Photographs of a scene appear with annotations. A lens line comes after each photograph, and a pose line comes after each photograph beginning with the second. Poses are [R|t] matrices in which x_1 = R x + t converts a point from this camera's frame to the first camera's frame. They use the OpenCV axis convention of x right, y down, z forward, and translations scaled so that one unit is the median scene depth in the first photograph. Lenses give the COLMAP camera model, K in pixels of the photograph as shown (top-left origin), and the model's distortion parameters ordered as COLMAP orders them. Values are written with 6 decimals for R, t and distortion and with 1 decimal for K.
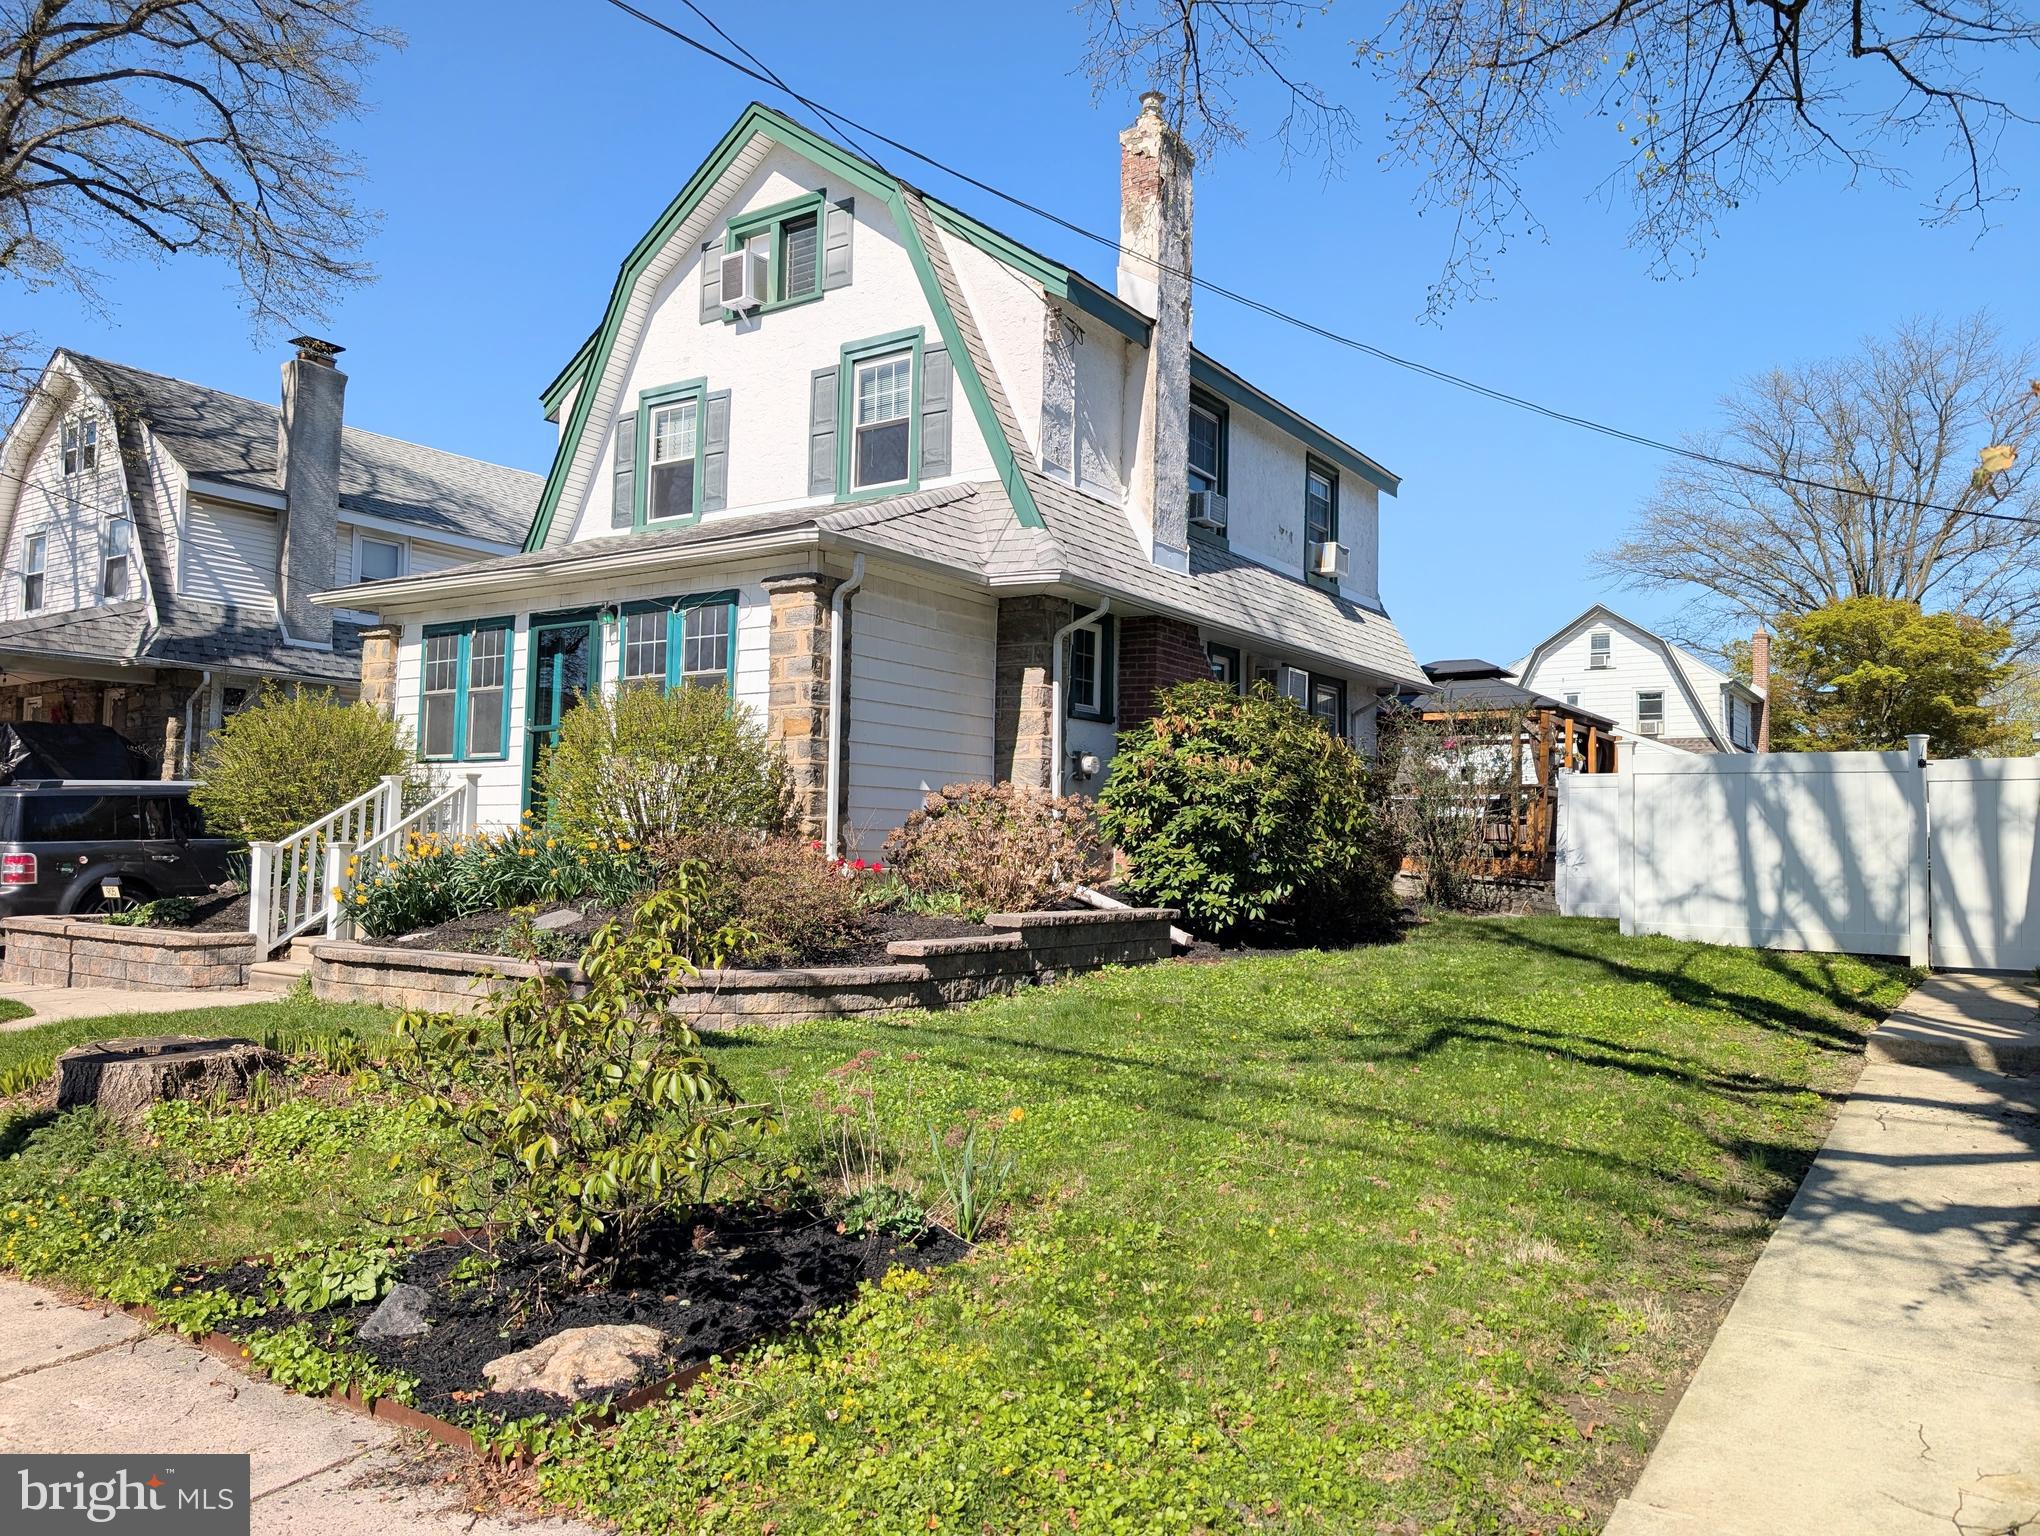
lens RADIAL K [[1475.9, 0, 1019.8], [0, 1475.9, 724.8], [0, 0, 1]] dist [0.006362, 0.000391]
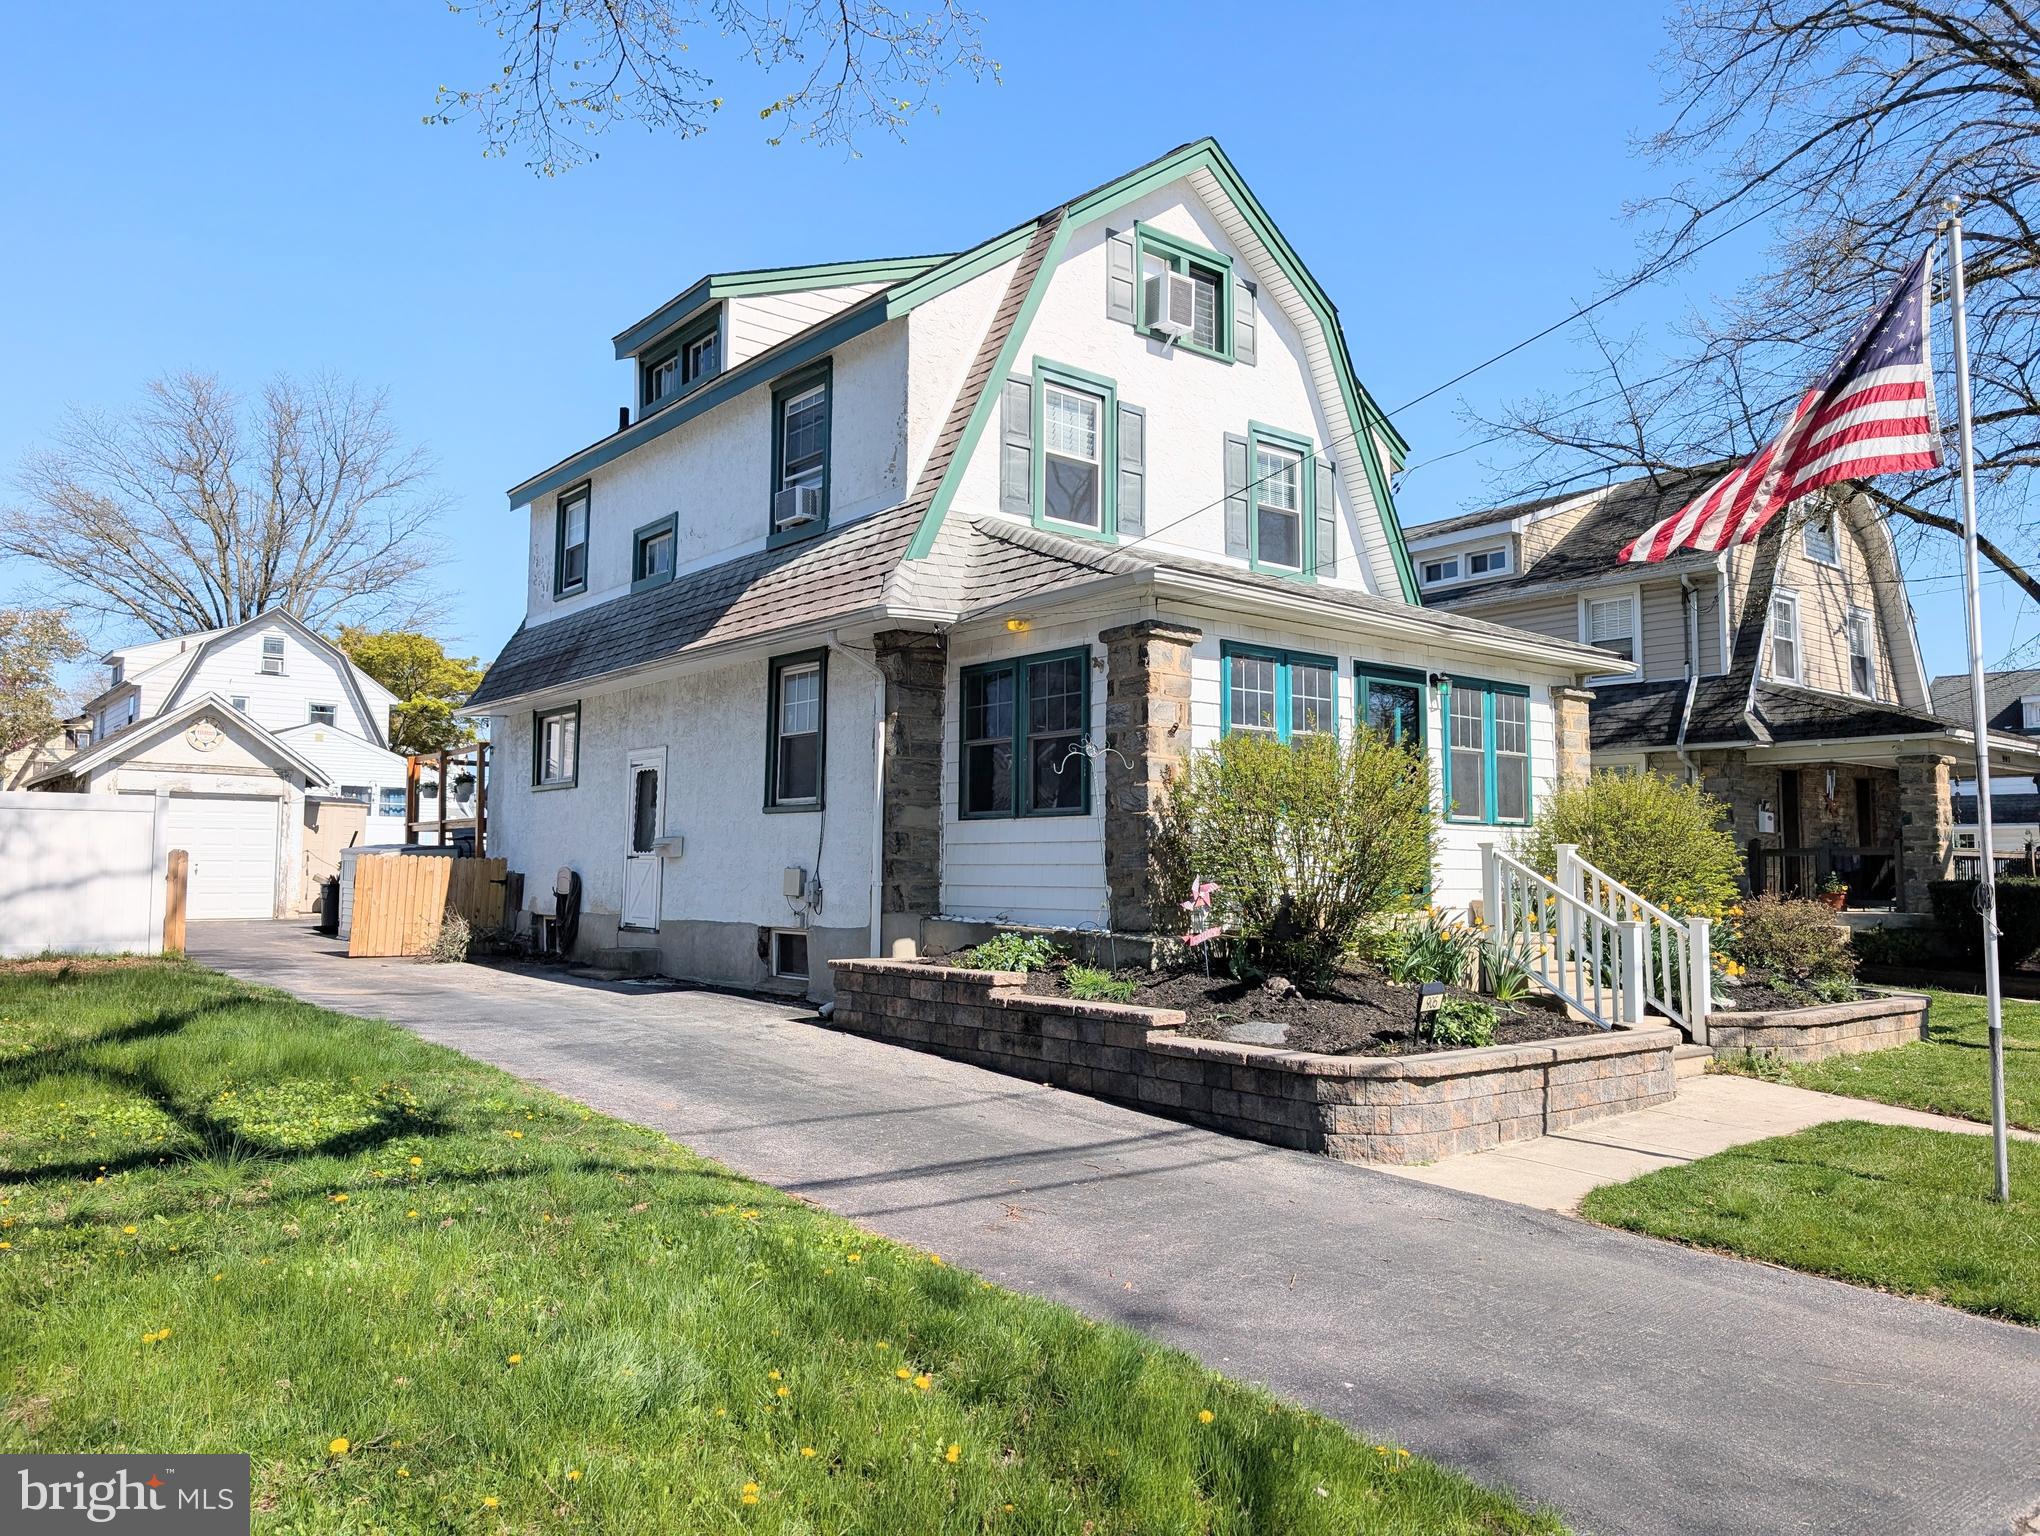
lens RADIAL K [[1435.4, 0, 1023.7], [0, 1435.4, 725.8], [0, 0, 1]] dist [0.009707, 0.000420]
pose [[0.295085, 0.081956, 0.951950, -1.139648], [-0.083466, 0.994717, -0.059765, 0.033384], [-0.951819, -0.061819, 0.300366, 0.847700]]
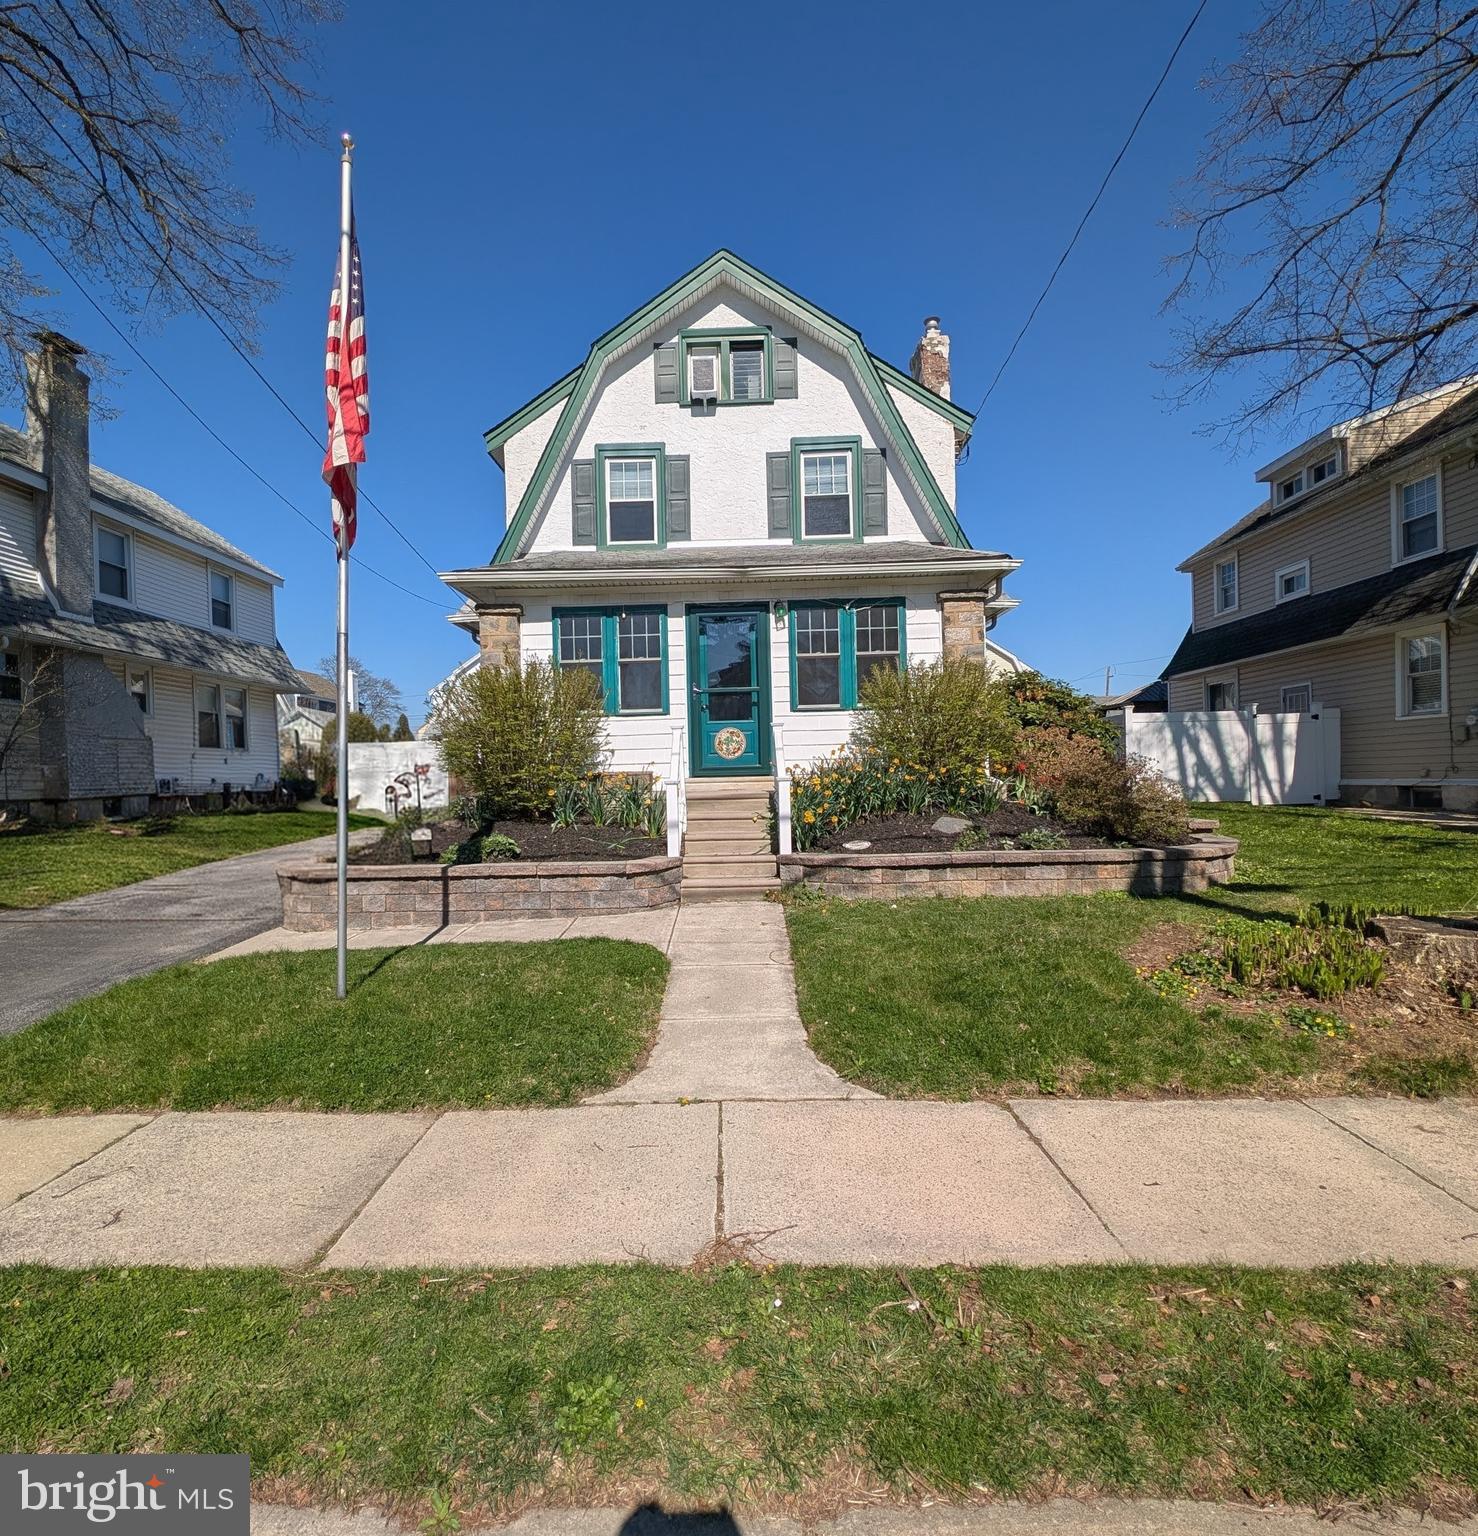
lens RADIAL K [[803.8, 0, 735.4], [0, 803.8, 763.9], [0, 0, 1]] dist [0.010107, 0.000033]
pose [[0.841613, -0.029877, 0.539254, -0.628447], [-0.008269, 0.997639, 0.068178, 0.017090], [-0.540017, -0.061839, 0.839379, 0.332087]]
